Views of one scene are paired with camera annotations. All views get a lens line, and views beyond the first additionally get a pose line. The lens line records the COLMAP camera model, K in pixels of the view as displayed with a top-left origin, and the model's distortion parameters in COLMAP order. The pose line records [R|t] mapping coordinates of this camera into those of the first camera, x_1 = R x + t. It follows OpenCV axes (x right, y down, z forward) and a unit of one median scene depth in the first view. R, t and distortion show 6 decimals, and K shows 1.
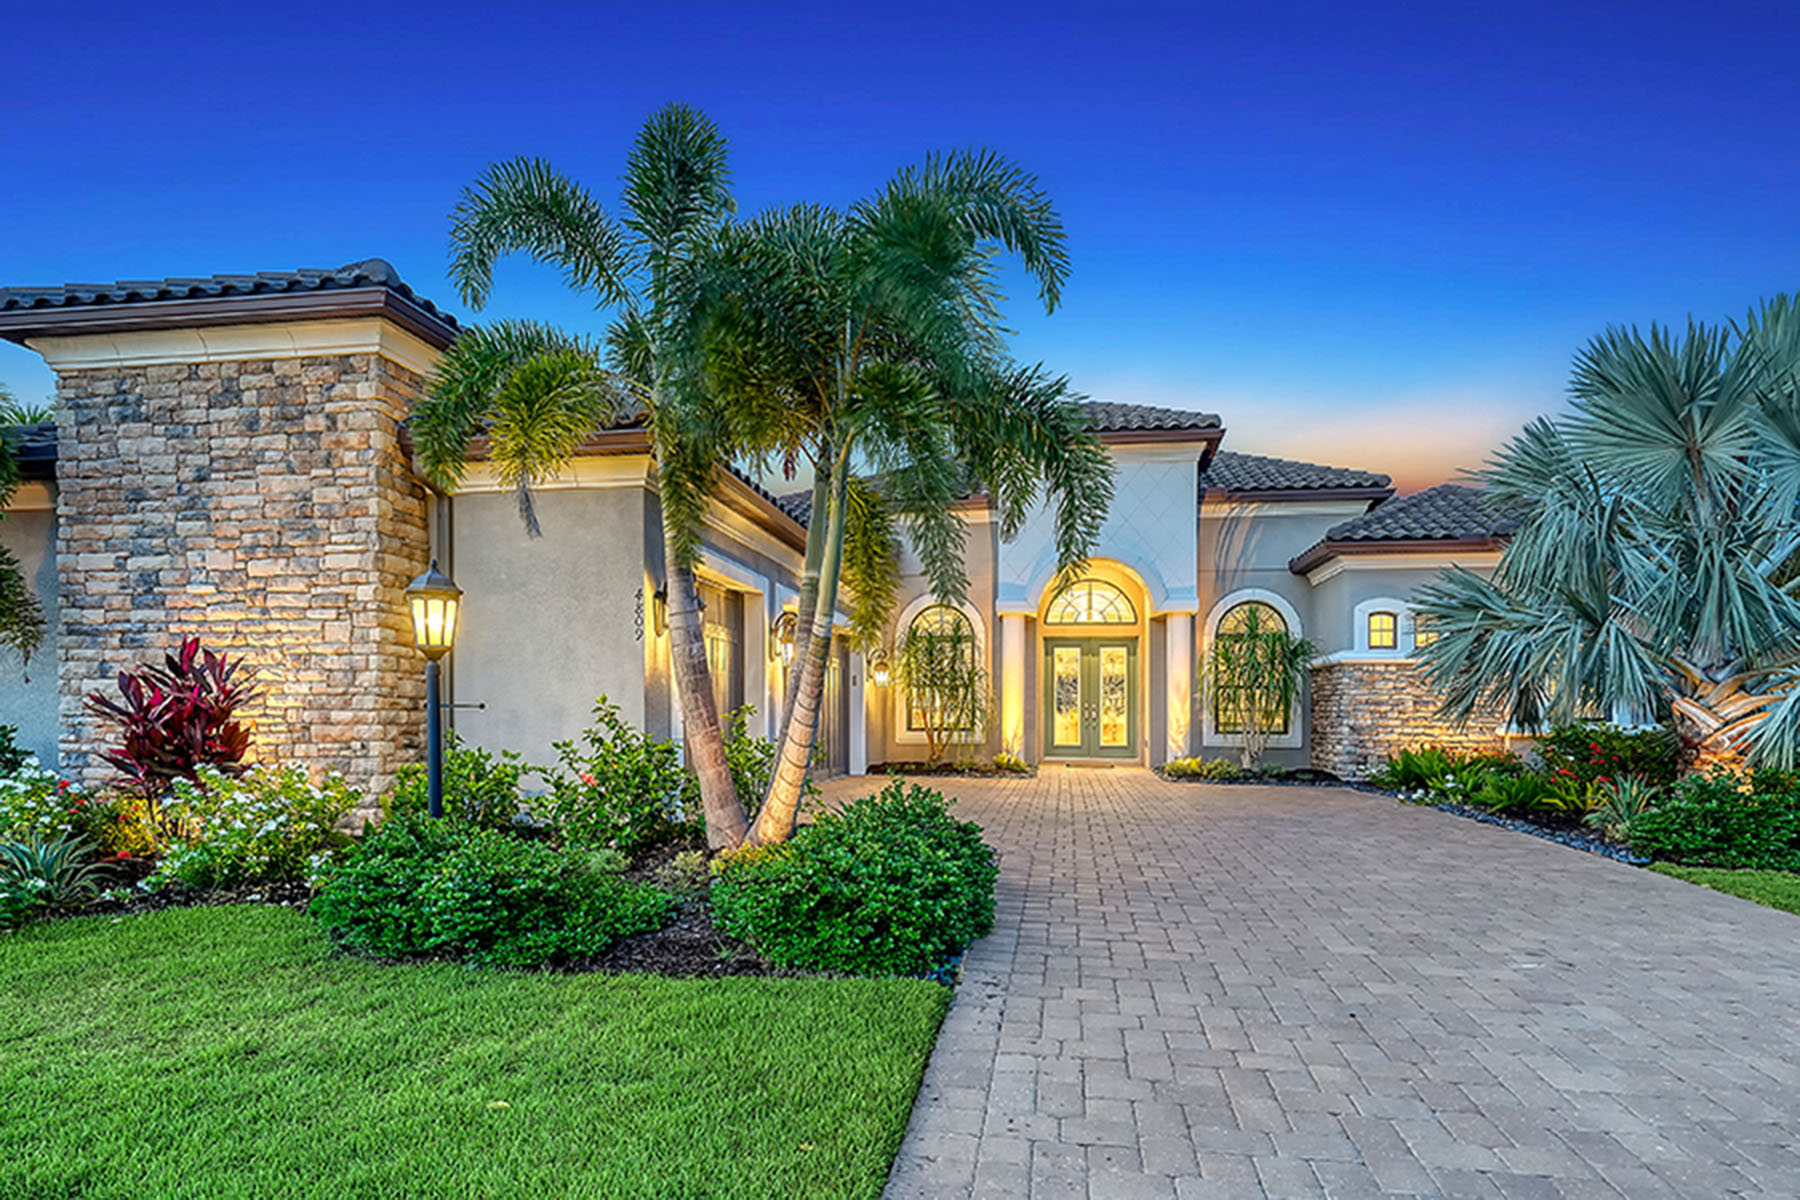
lens RADIAL K [[982.6, 0, 918.9], [0, 982.6, 687.2], [0, 0, 1]] dist [0.000084, 0.000386]
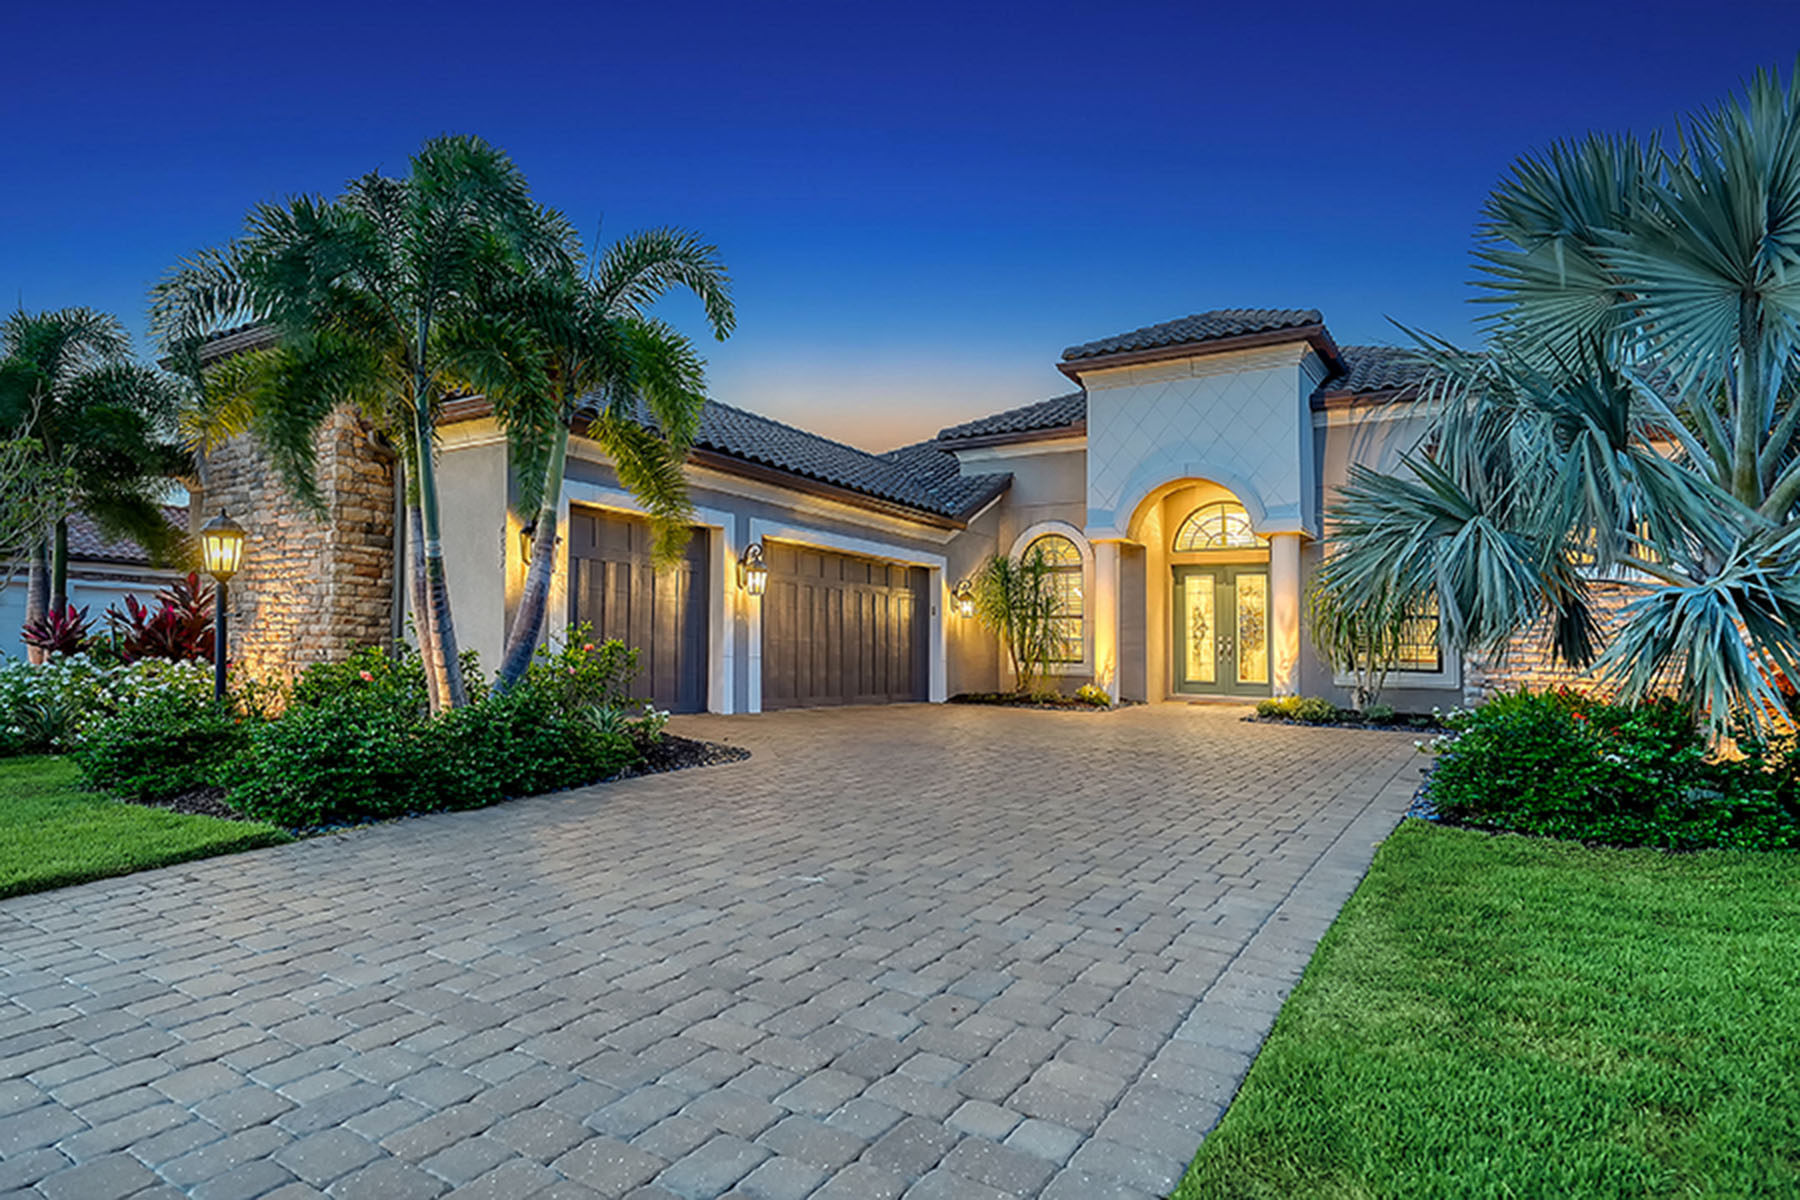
lens RADIAL K [[982.6, 0, 903.2], [0, 982.6, 596.5], [0, 0, 1]] dist [0.000084, 0.000386]
pose [[0.915751, -0.009472, -0.401634, 0.439088], [-0.003469, 0.999498, -0.031483, 0.015572], [0.401731, 0.030224, 0.915259, 0.063209]]
